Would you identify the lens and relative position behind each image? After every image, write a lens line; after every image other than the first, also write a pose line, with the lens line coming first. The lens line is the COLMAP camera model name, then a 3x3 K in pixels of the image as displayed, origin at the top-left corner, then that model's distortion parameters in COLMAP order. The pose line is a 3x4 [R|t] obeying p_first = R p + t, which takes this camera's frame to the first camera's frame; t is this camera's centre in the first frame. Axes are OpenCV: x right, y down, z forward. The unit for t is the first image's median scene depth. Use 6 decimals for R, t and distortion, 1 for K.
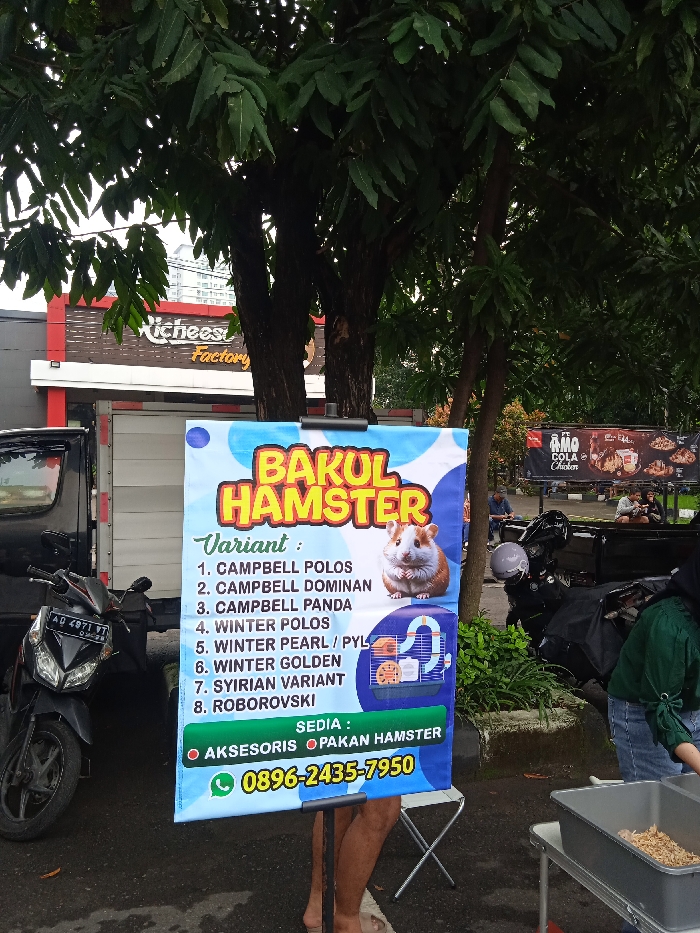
lens RADIAL K [[782.9, 0, 333.9], [0, 782.9, 461.4], [0, 0, 1]] dist [0.043890, -0.063145]
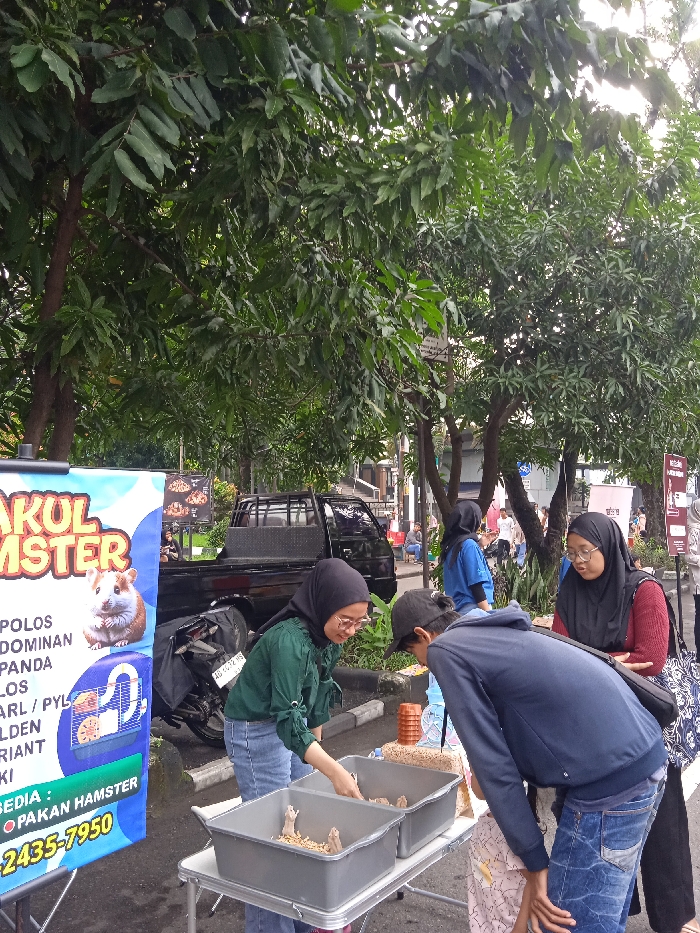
lens RADIAL K [[782.9, 0, 346.9], [0, 782.9, 461.3], [0, 0, 1]] dist [0.043890, -0.063145]
pose [[0.808589, 0.007242, 0.588329, -0.238156], [0.025461, 0.998557, -0.047285, -0.001387], [-0.587823, 0.053214, 0.807238, 0.031148]]
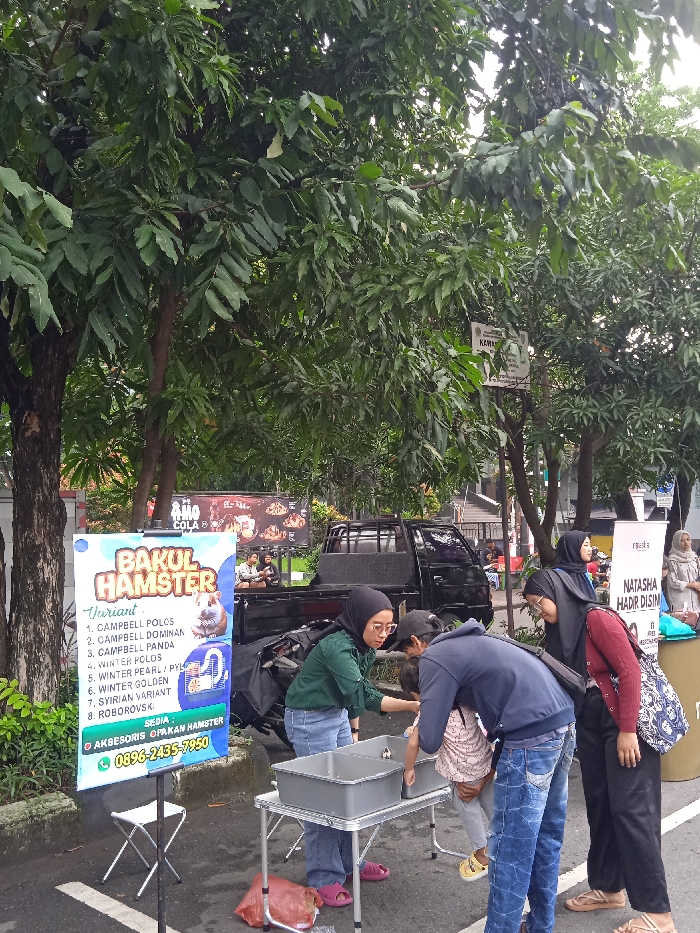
lens RADIAL K [[906.0, 0, 328.2], [0, 906.0, 467.2], [0, 0, 1]] dist [0.023700, 0.000000]
pose [[0.892129, -0.002447, 0.451774, -0.525737], [0.031896, 0.997831, -0.057581, -0.063286], [-0.450653, 0.065780, 0.890272, -0.816788]]
